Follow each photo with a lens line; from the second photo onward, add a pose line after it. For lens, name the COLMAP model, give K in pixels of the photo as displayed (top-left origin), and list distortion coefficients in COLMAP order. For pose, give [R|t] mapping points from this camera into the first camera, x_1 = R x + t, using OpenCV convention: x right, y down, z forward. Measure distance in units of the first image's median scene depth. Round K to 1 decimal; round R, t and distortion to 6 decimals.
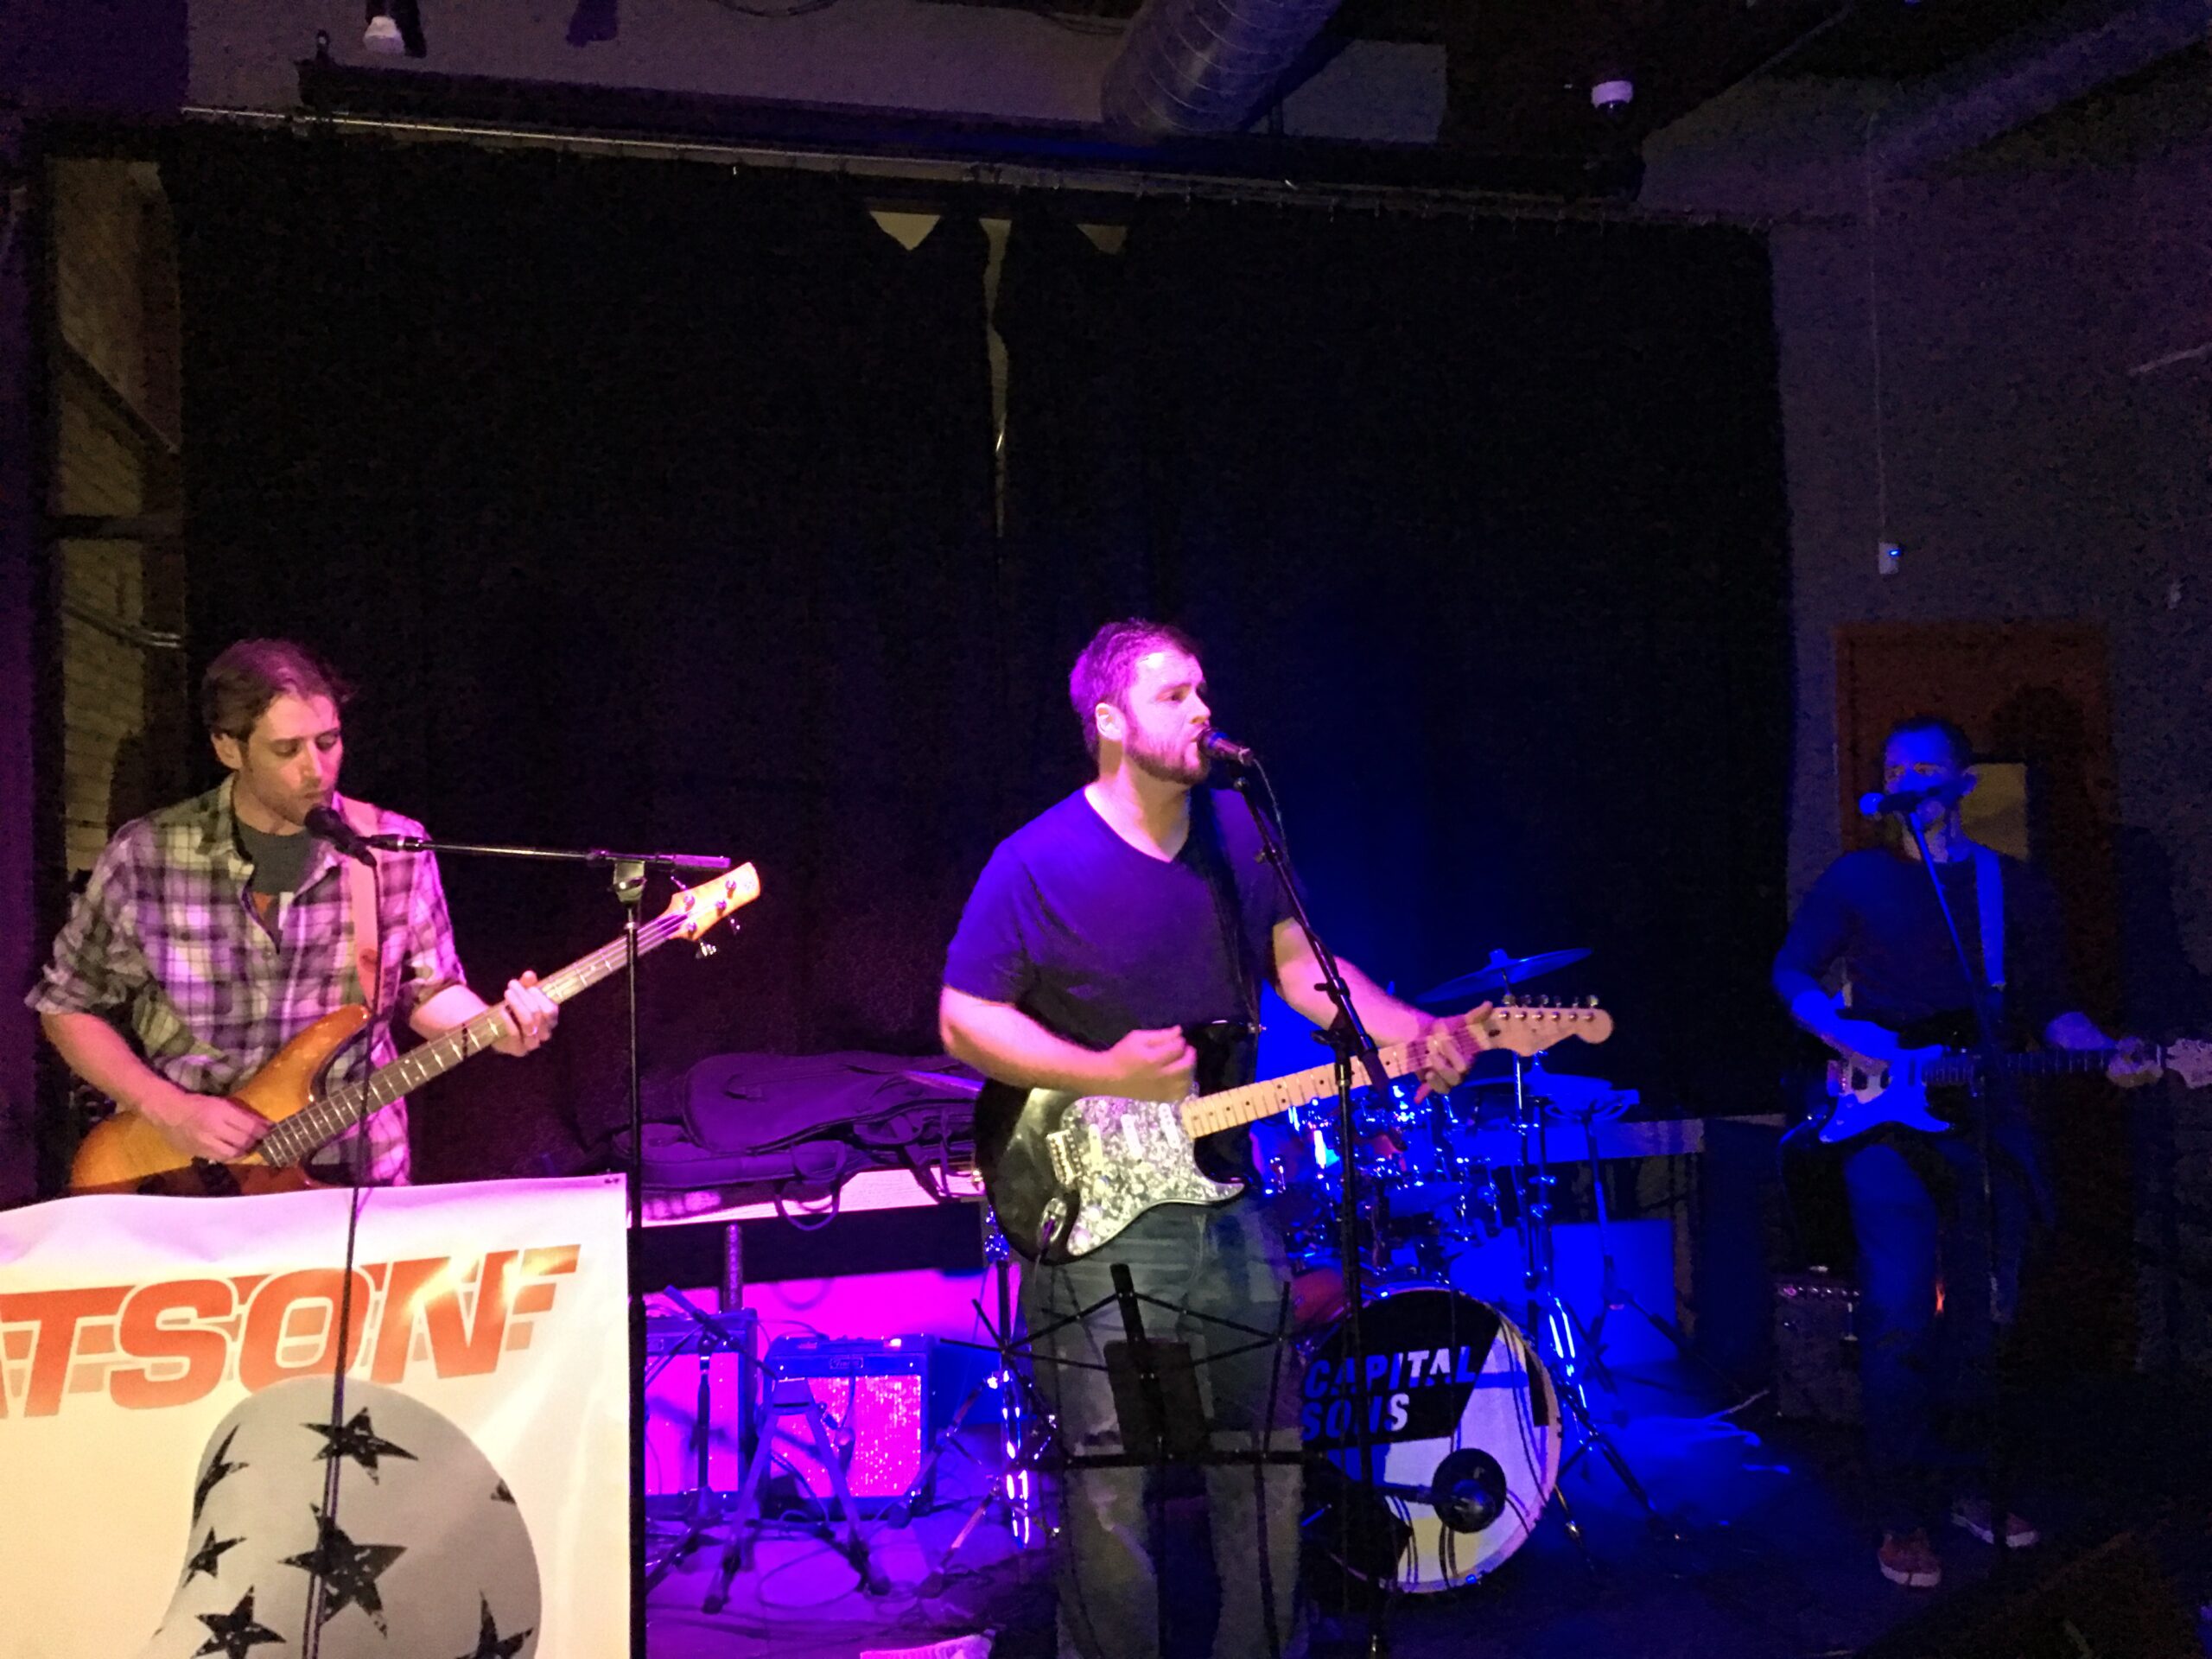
lens RADIAL K [[1864.0, 0, 1072.9], [0, 1864.0, 805.2], [0, 0, 1]] dist [0.088116, -0.112610]
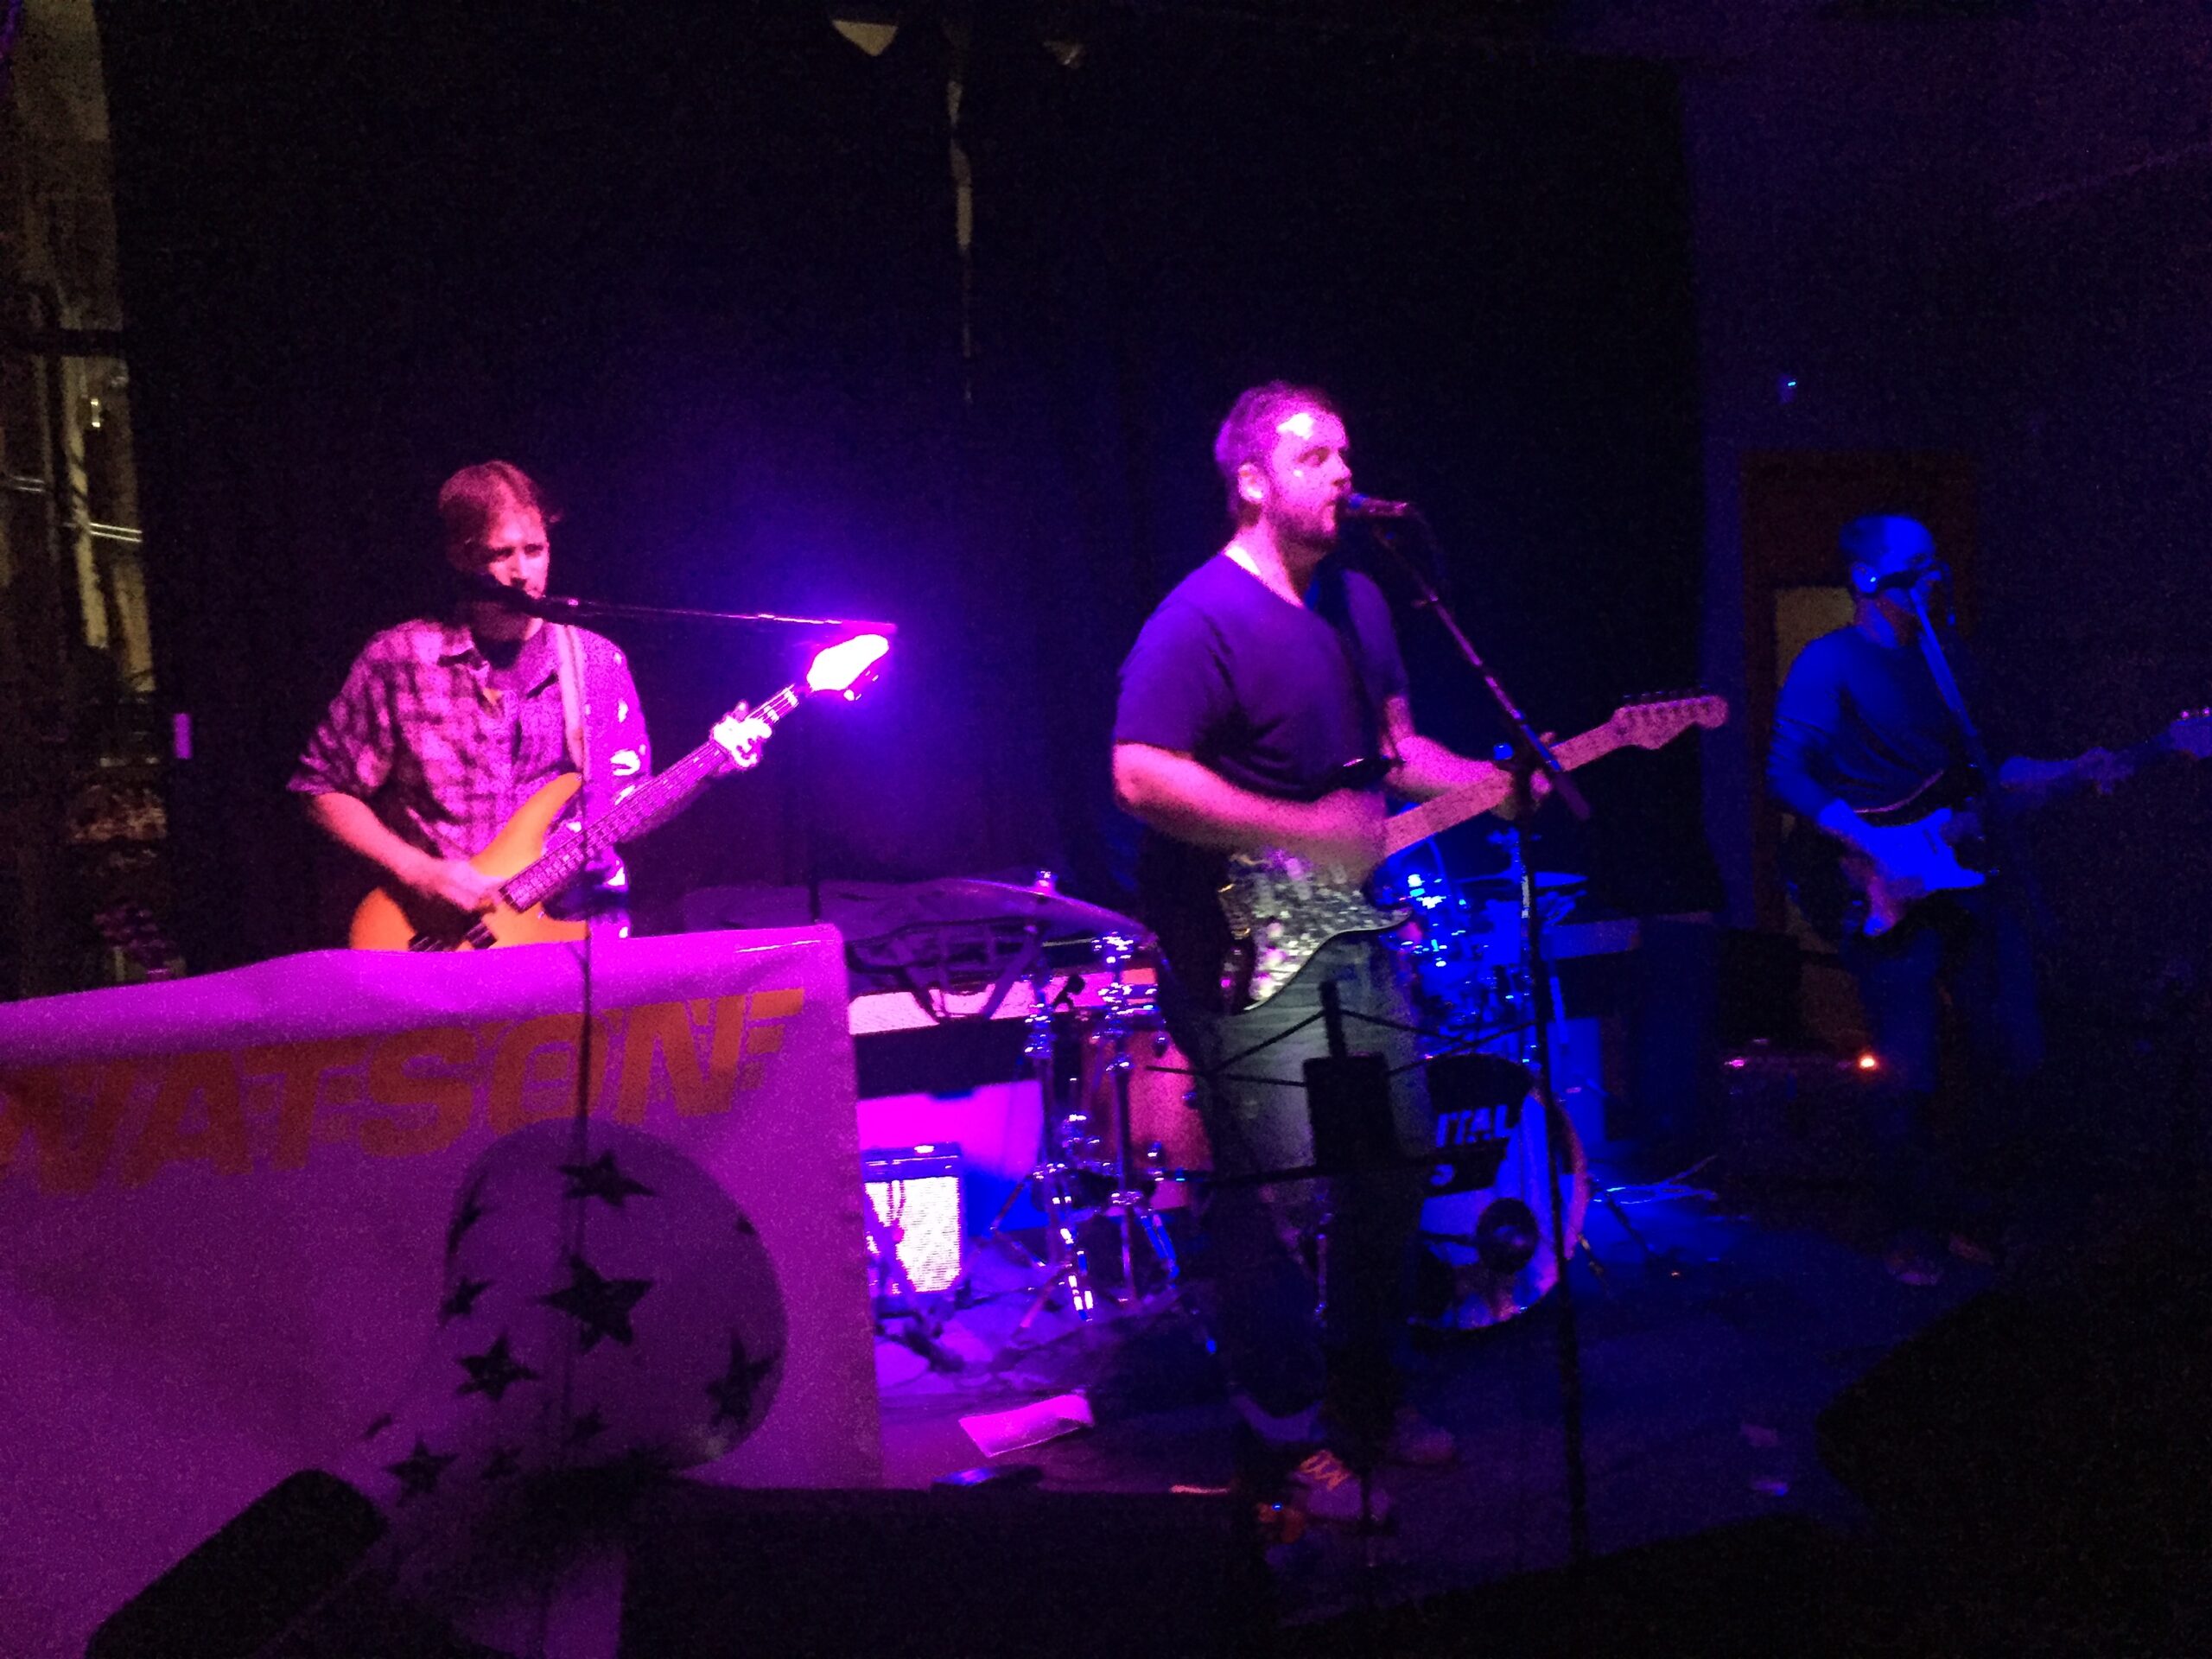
lens RADIAL K [[1871.3, 0, 1099.1], [0, 1871.3, 827.3], [0, 0, 1]] dist [0.050936, -0.009737]
pose [[0.990699, -0.030664, 0.132568, -0.148282], [0.022072, 0.997589, 0.065800, 0.052826], [-0.134266, -0.062262, 0.988987, -0.012750]]
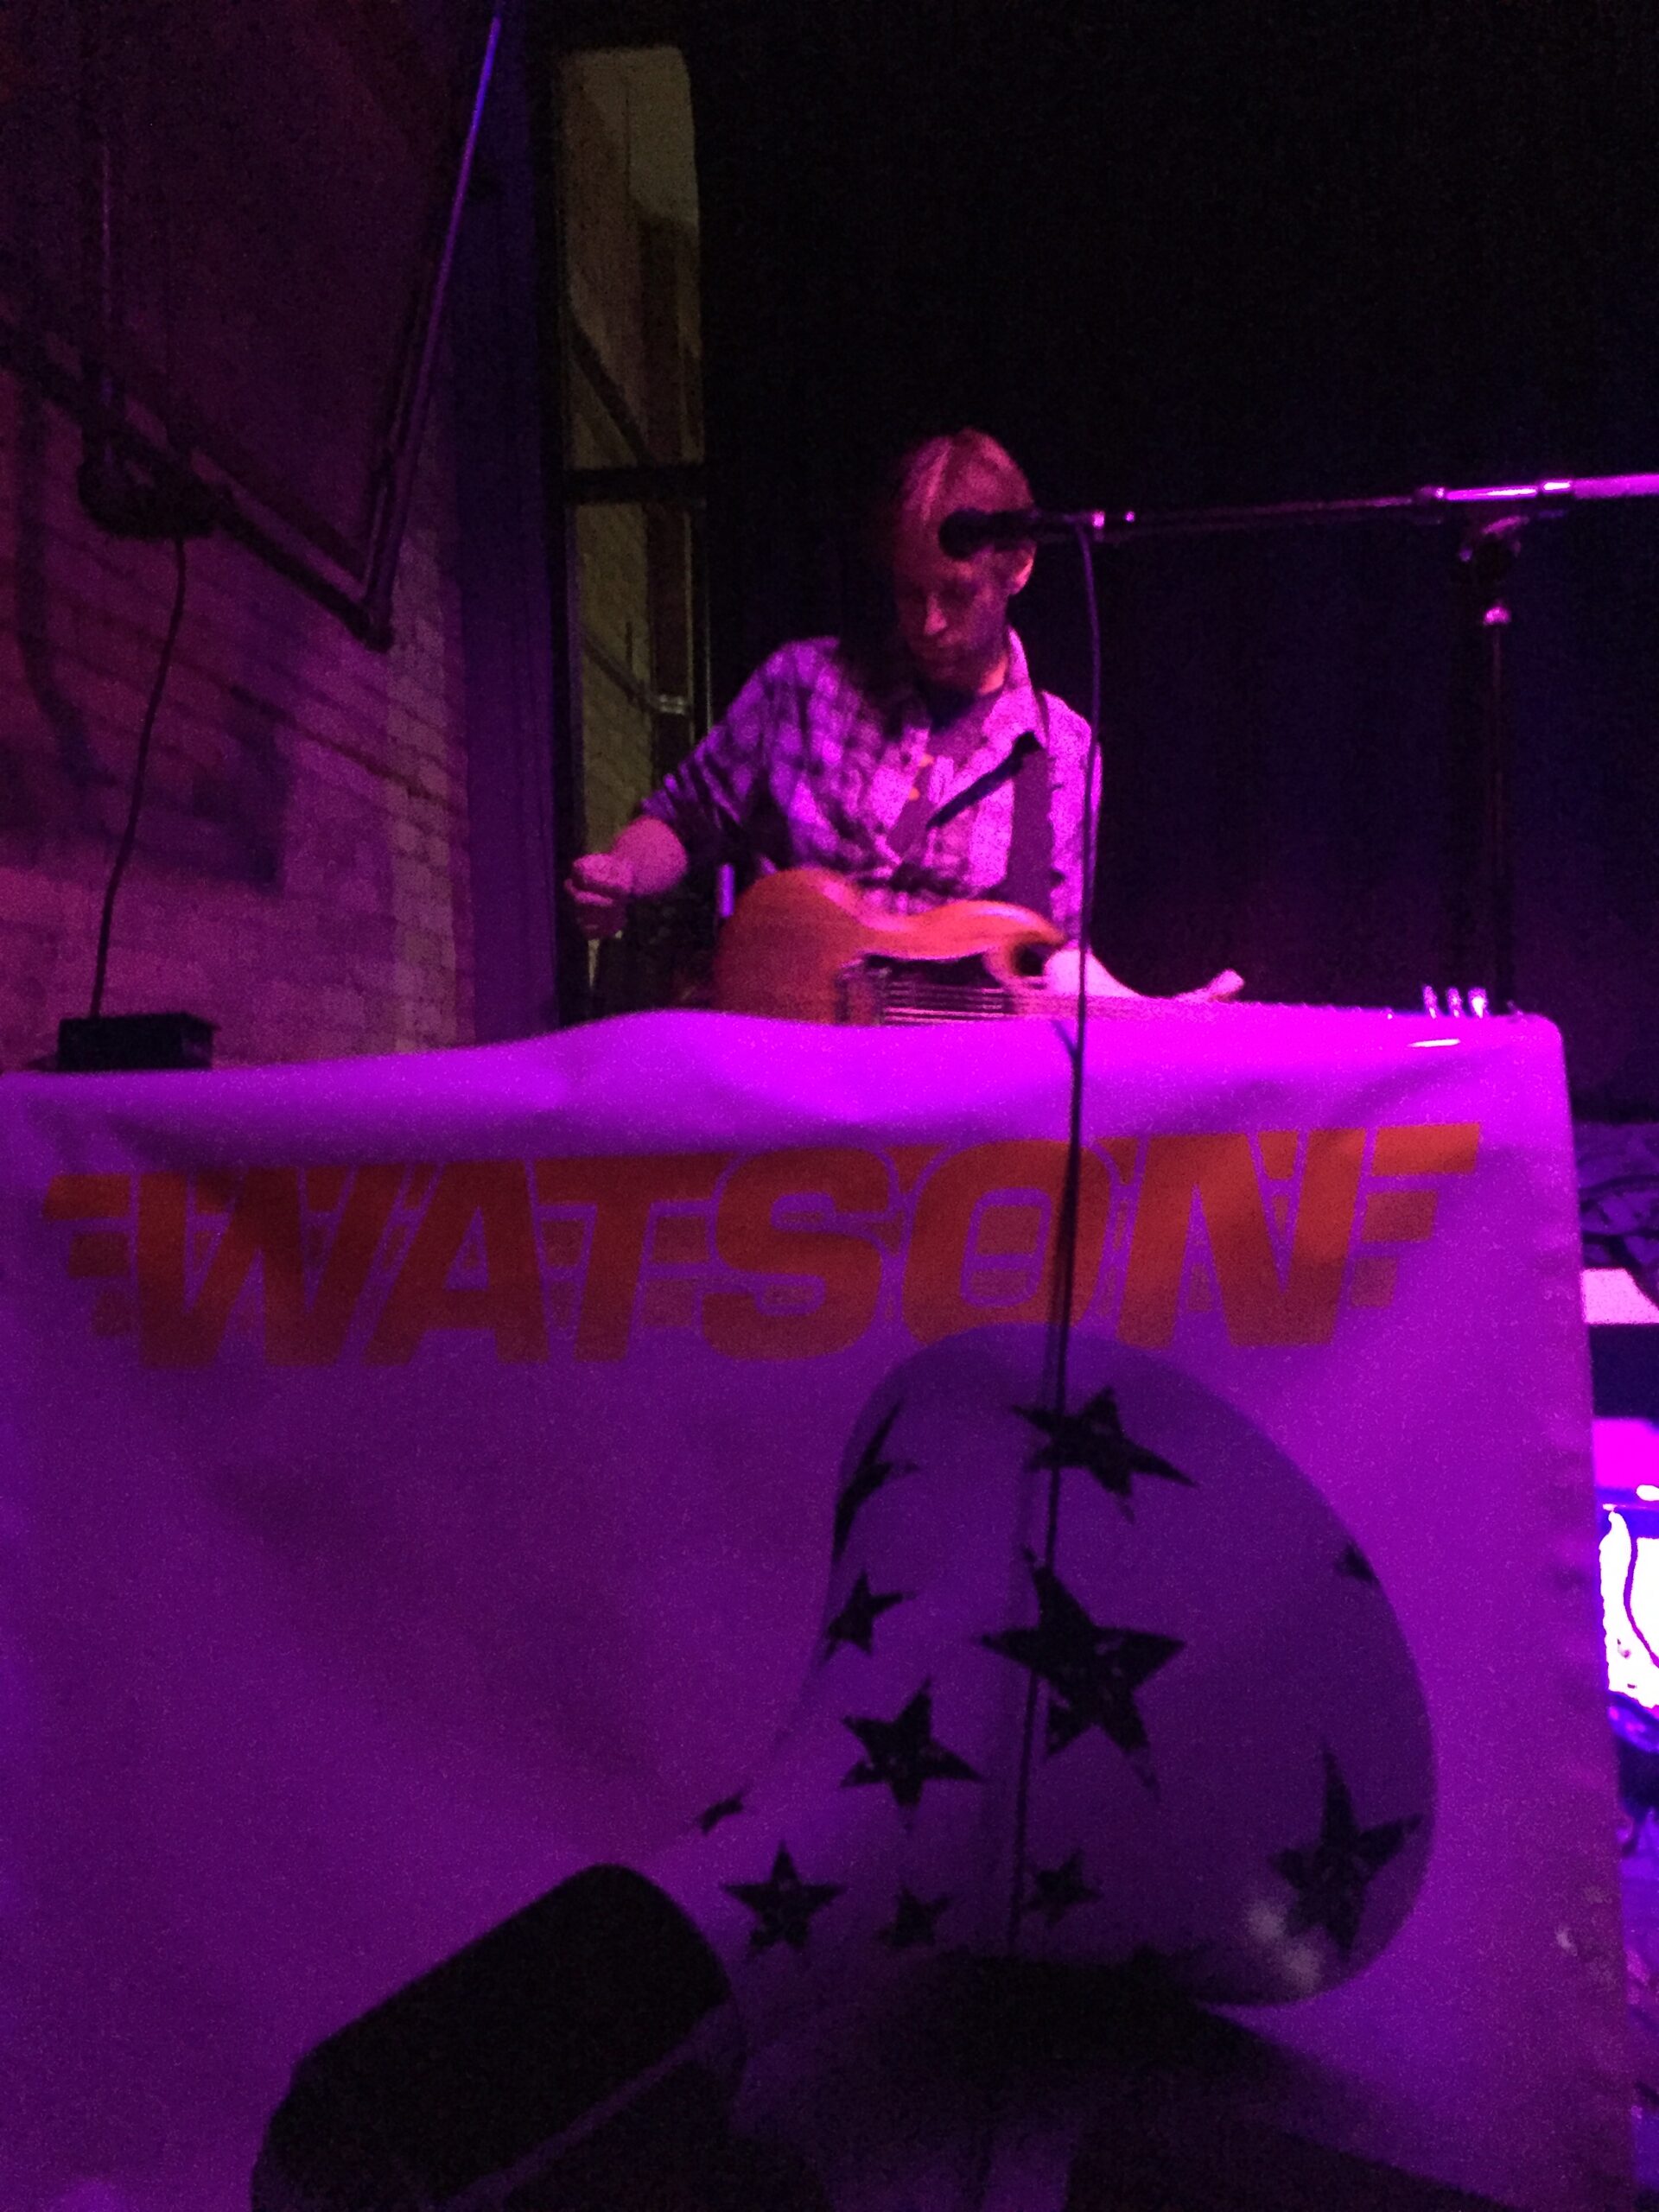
lens RADIAL K [[1871.3, 0, 830.7], [0, 1871.3, 1093.3], [0, 0, 1]] dist [0.050936, -0.009737]
pose [[0.939197, -0.006981, -0.343307, -0.158512], [0.015958, 0.999600, 0.023330, 0.132530], [0.343007, -0.027390, 0.938934, 0.274585]]
